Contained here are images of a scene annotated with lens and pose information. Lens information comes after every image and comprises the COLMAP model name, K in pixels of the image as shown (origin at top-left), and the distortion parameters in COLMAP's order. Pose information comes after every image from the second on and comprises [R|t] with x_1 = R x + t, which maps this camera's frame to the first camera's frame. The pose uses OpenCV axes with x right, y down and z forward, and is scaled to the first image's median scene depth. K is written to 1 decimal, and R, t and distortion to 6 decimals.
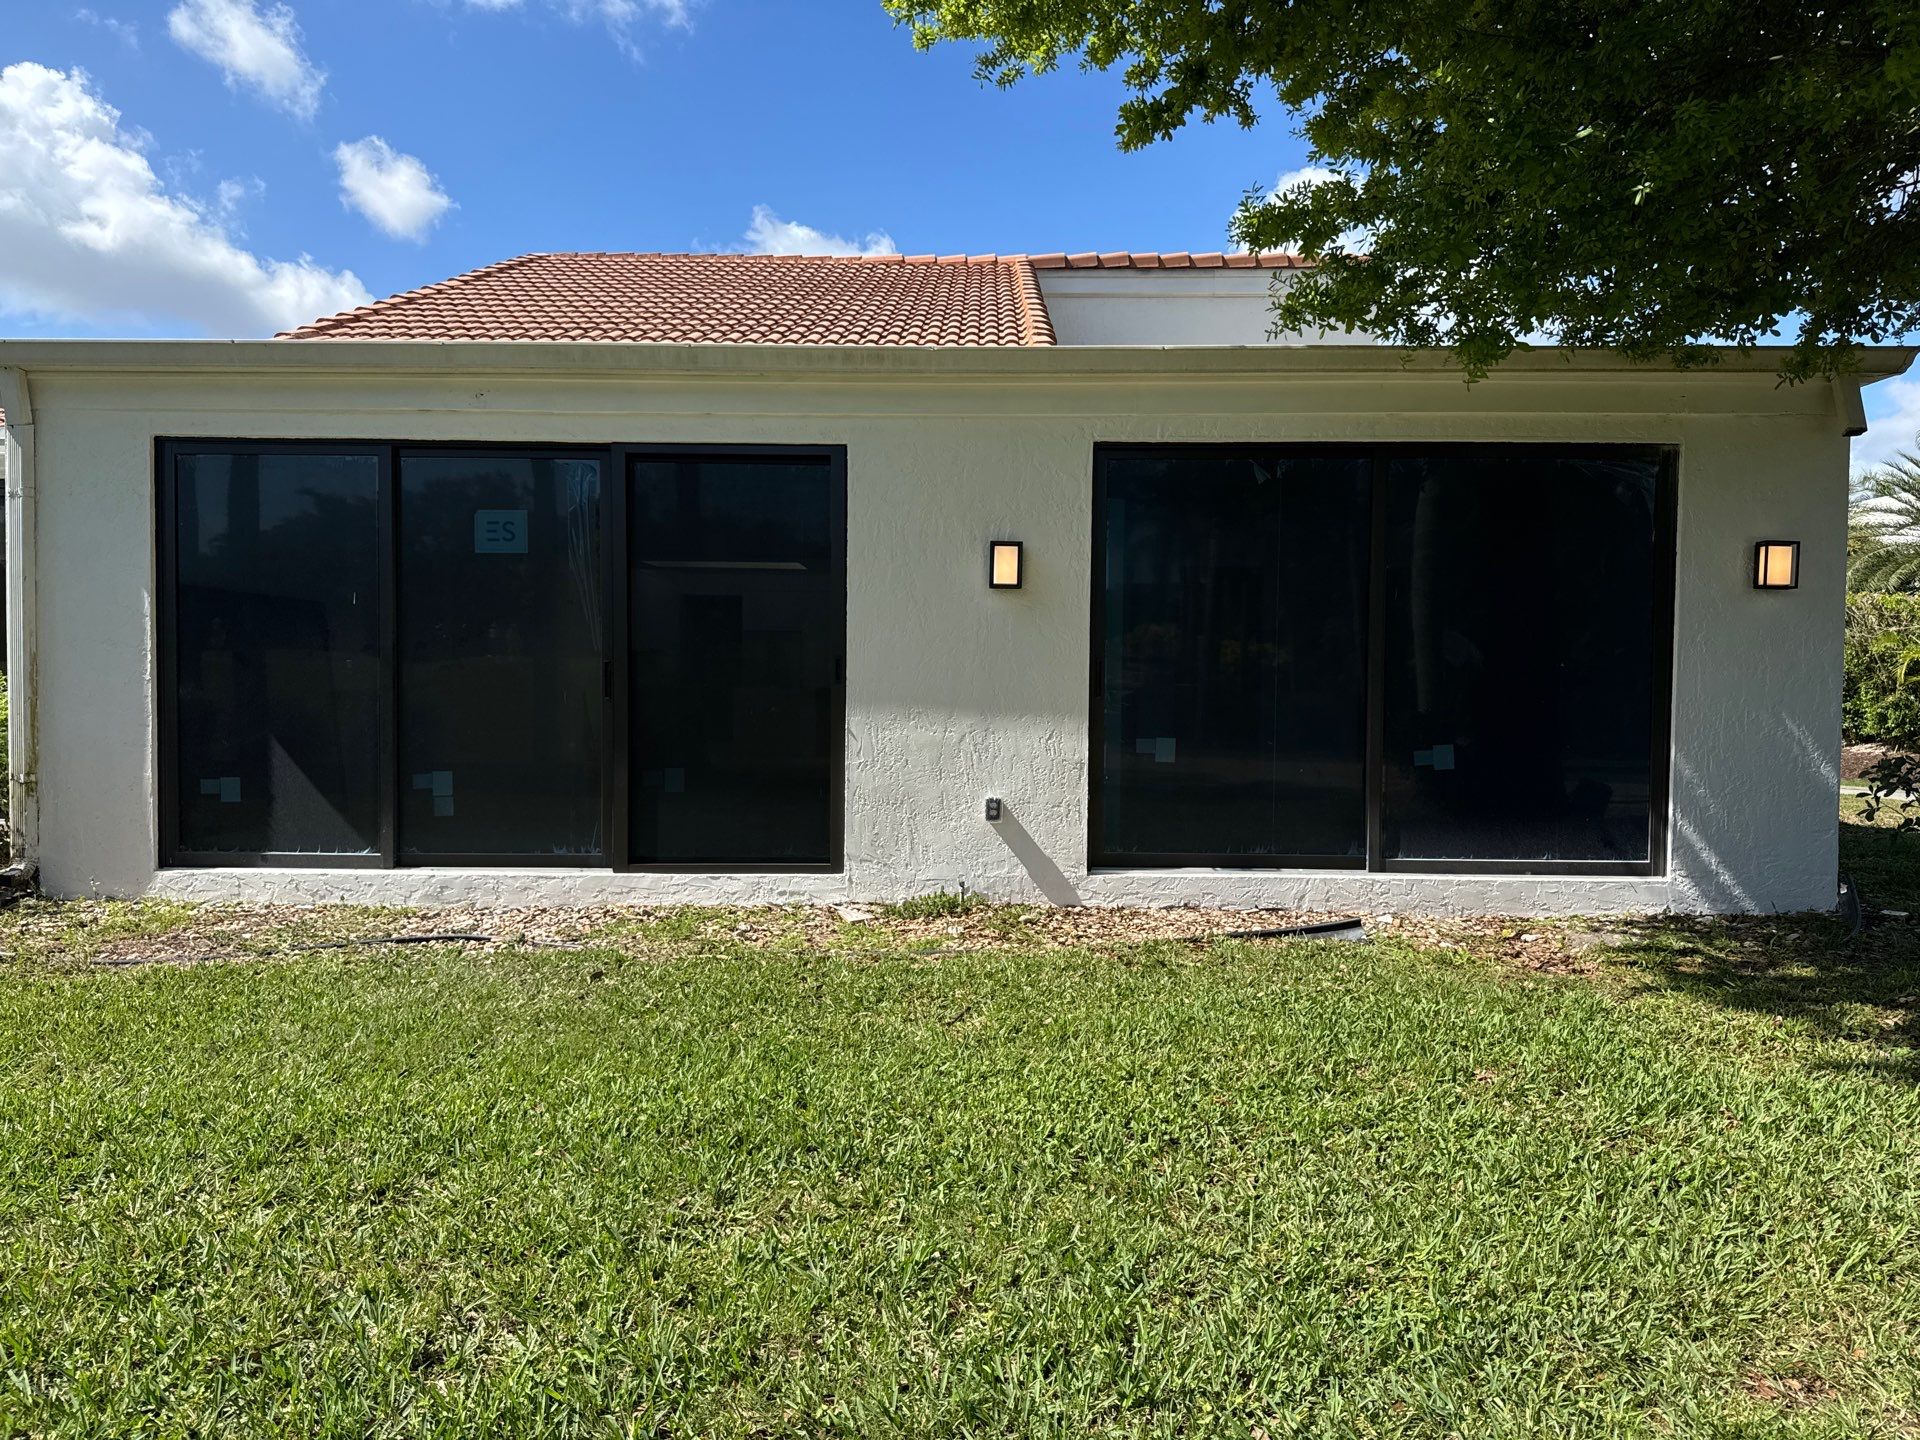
lens RADIAL K [[1346.5, 0, 962.1], [0, 1346.5, 725.5], [0, 0, 1]] dist [0.042815, -0.086463]
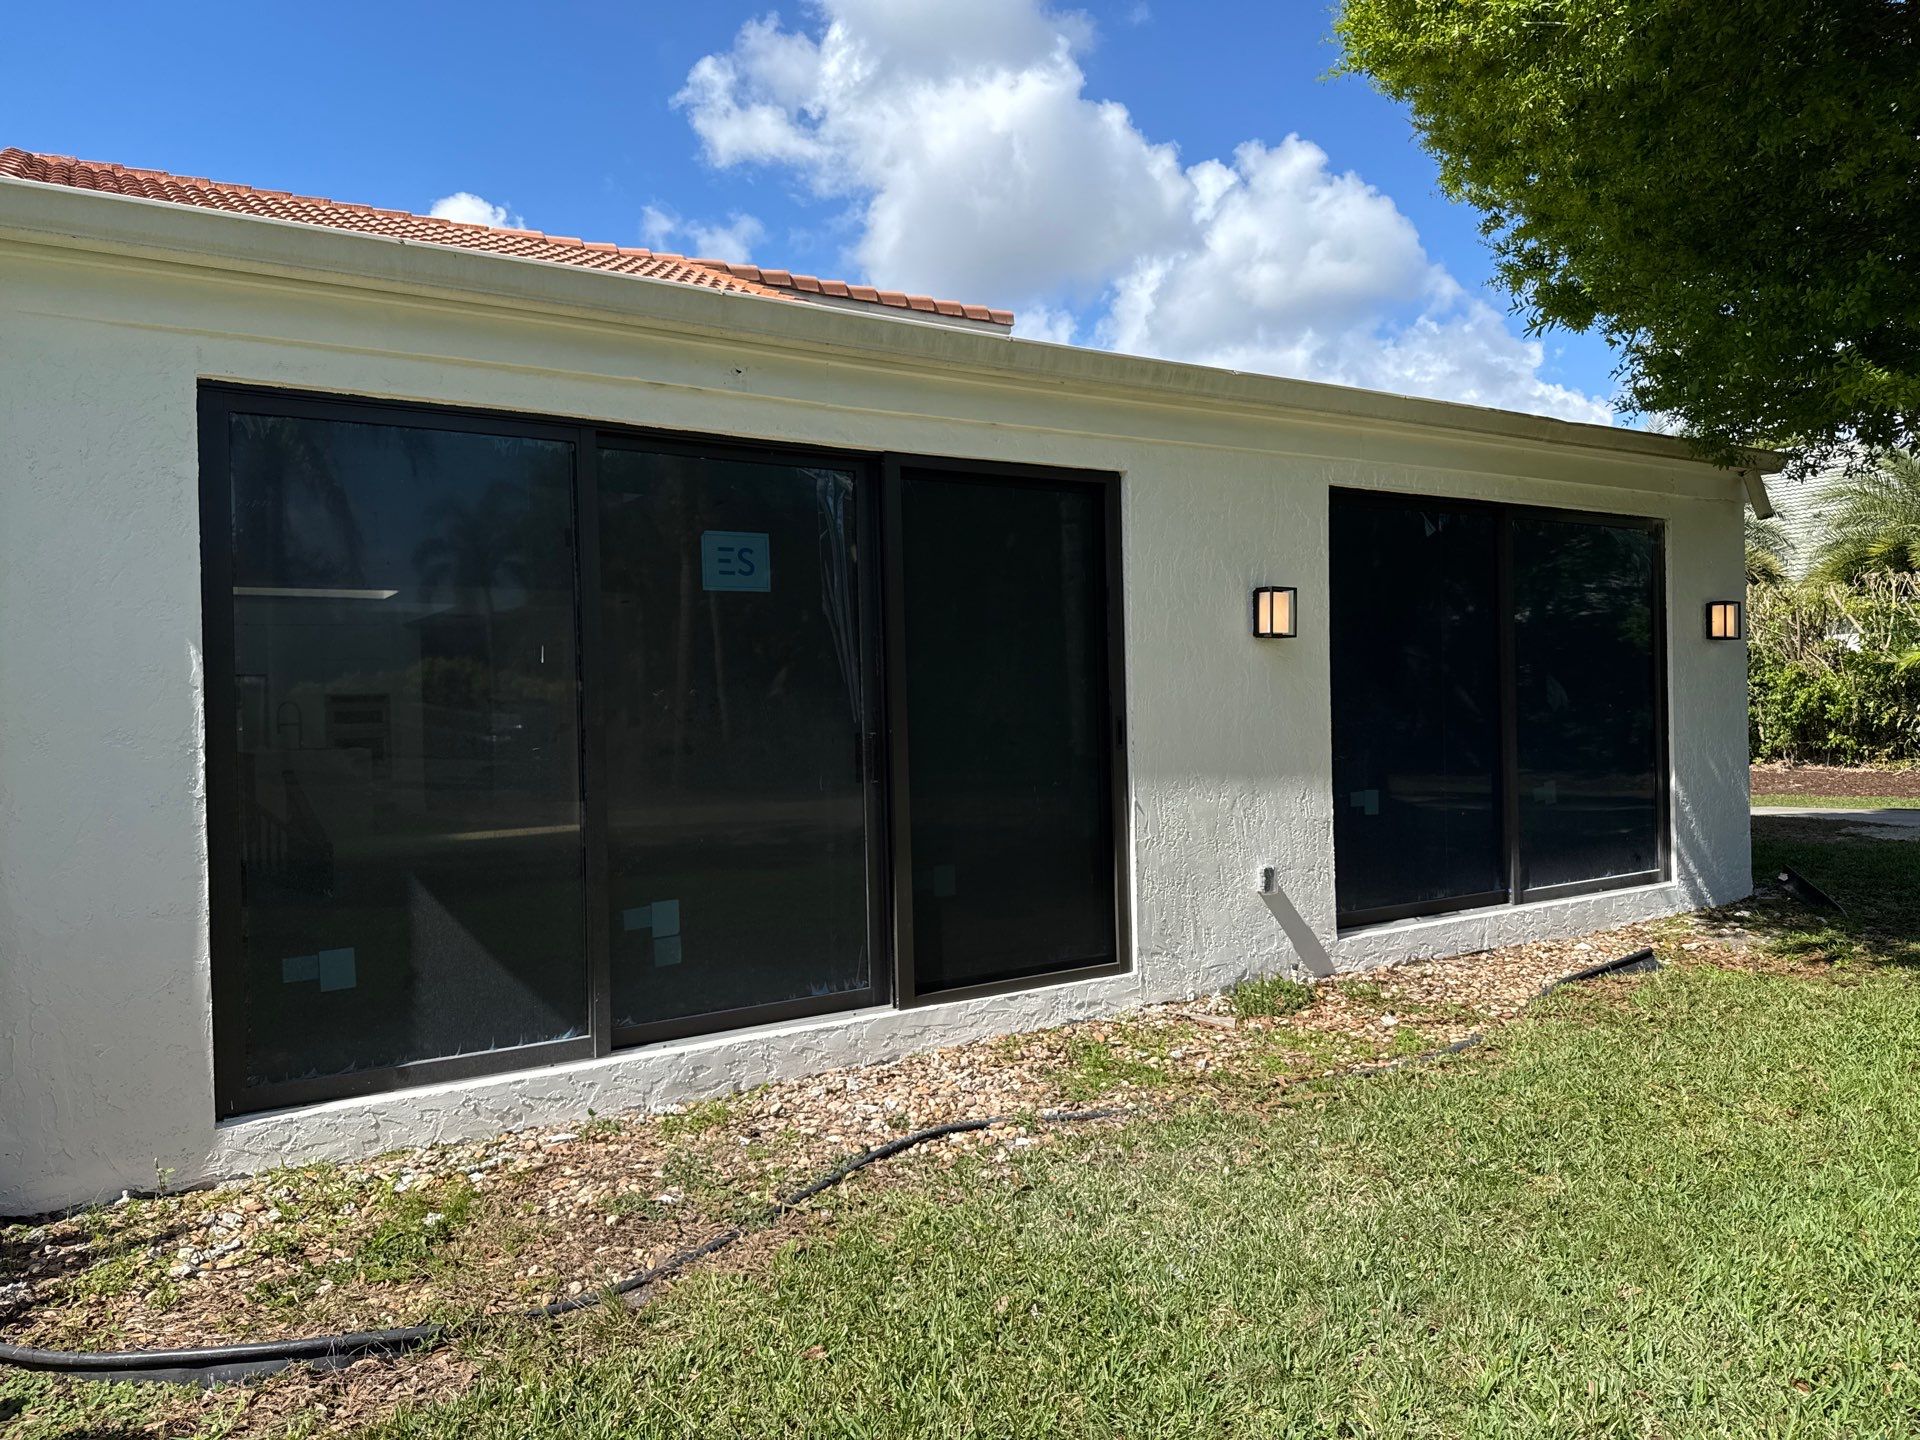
lens RADIAL K [[1273.9, 0, 960.0], [0, 1273.9, 720.0], [0, 0, 1]] dist [0.049667, -0.077872]
pose [[0.859100, -0.033096, 0.510737, -0.591615], [0.050087, 0.998554, -0.019543, -0.039298], [-0.509352, 0.042371, 0.859515, 0.355234]]
